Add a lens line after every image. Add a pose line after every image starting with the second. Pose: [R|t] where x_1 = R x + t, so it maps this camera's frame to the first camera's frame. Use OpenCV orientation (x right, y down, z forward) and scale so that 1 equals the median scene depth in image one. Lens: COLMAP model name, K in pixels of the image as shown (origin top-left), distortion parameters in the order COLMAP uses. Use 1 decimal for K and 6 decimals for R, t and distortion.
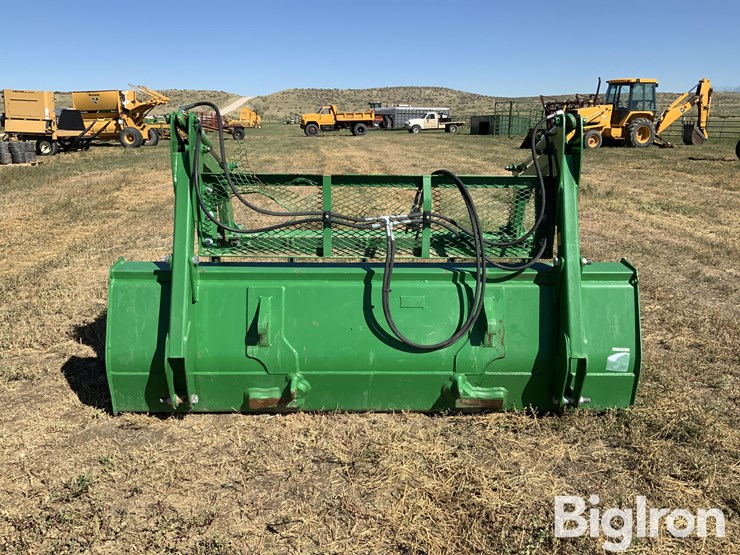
lens RADIAL K [[615.5, 0, 368.1], [0, 615.5, 280.3], [0, 0, 1]] dist [0.059646, -0.110039]
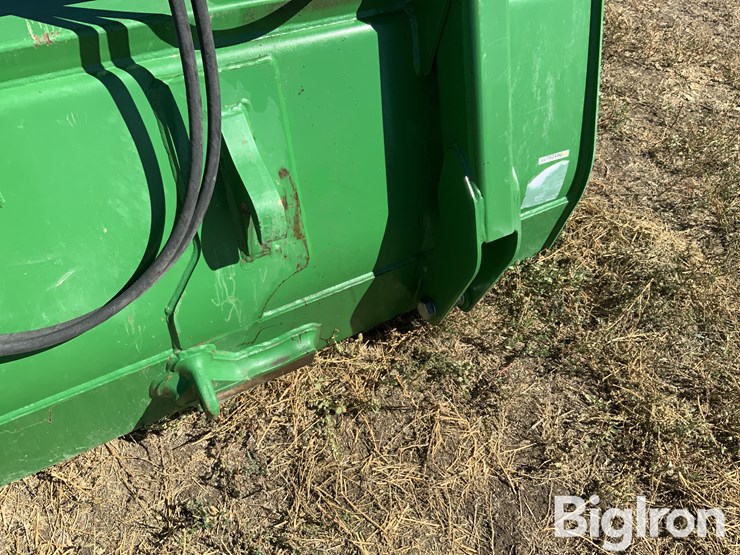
lens RADIAL K [[615.5, 0, 368.1], [0, 615.5, 280.3], [0, 0, 1]] dist [0.059646, -0.110039]
pose [[0.869020, -0.323401, 0.374454, 0.115293], [0.061233, 0.821294, 0.567210, -0.065126], [-0.490972, -0.469988, 0.733524, 0.716263]]
